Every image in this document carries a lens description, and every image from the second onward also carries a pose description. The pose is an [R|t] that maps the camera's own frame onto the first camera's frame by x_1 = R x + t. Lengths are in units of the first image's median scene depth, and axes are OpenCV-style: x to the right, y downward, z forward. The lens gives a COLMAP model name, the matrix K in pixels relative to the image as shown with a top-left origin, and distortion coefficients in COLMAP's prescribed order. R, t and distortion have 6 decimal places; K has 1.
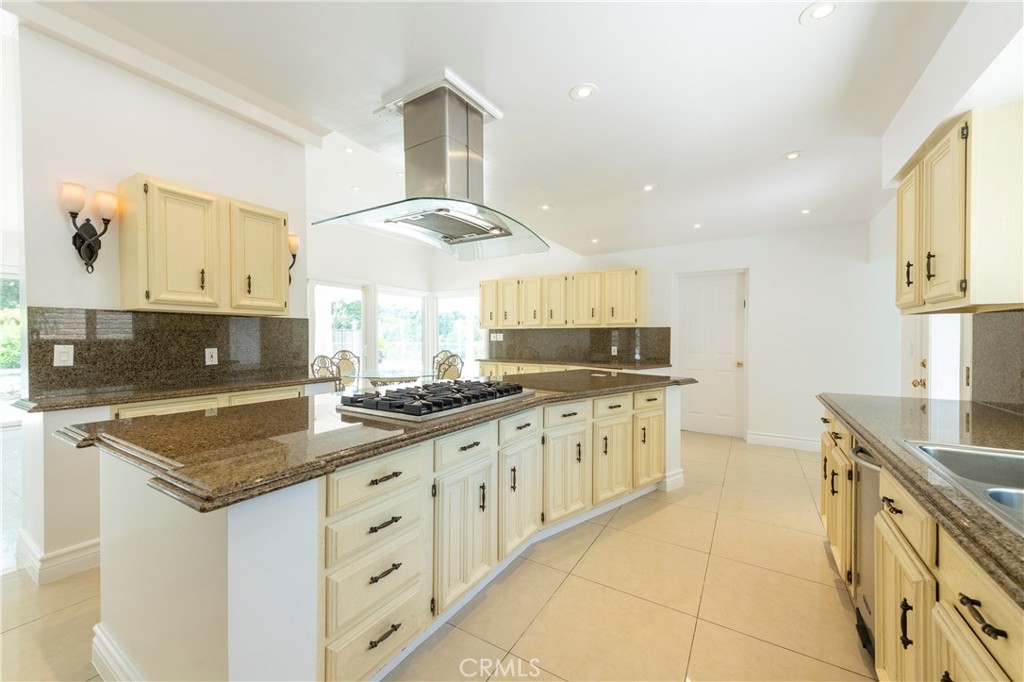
lens RADIAL K [[398.4, 0, 517.8], [0, 398.4, 339.6], [0, 0, 1]] dist [0.002216, 0.000034]
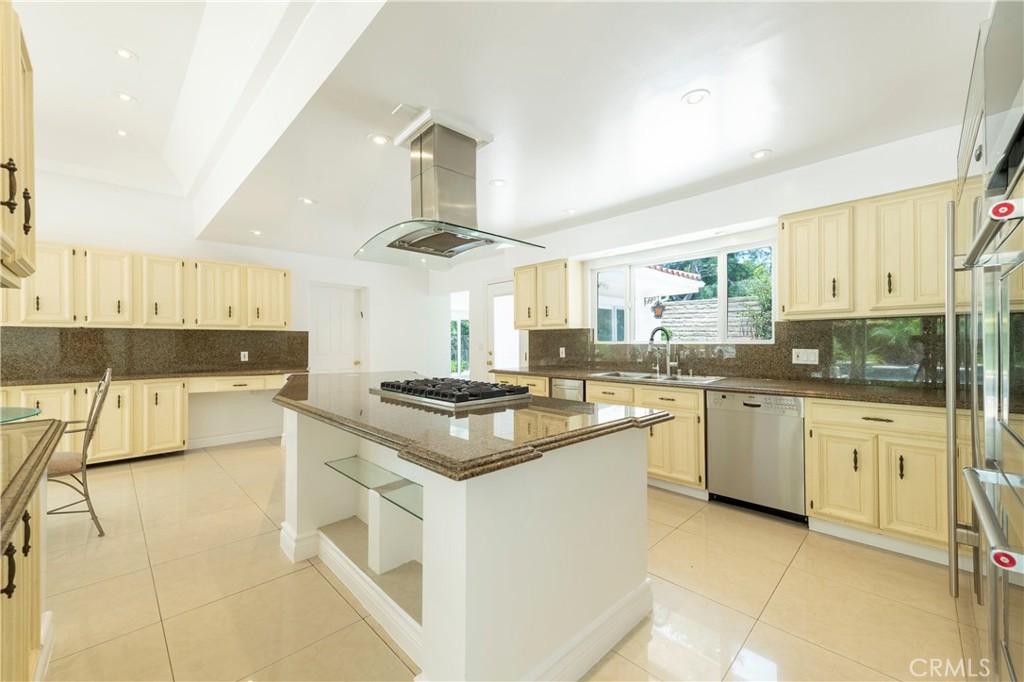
lens RADIAL K [[397.2, 0, 516.6], [0, 397.2, 342.4], [0, 0, 1]] dist [0.025505, -0.000671]
pose [[0.246467, -0.001477, 0.969150, -0.503179], [0.010298, 0.999946, -0.001095, 0.004743], [-0.969096, 0.010251, 0.246469, 0.199585]]
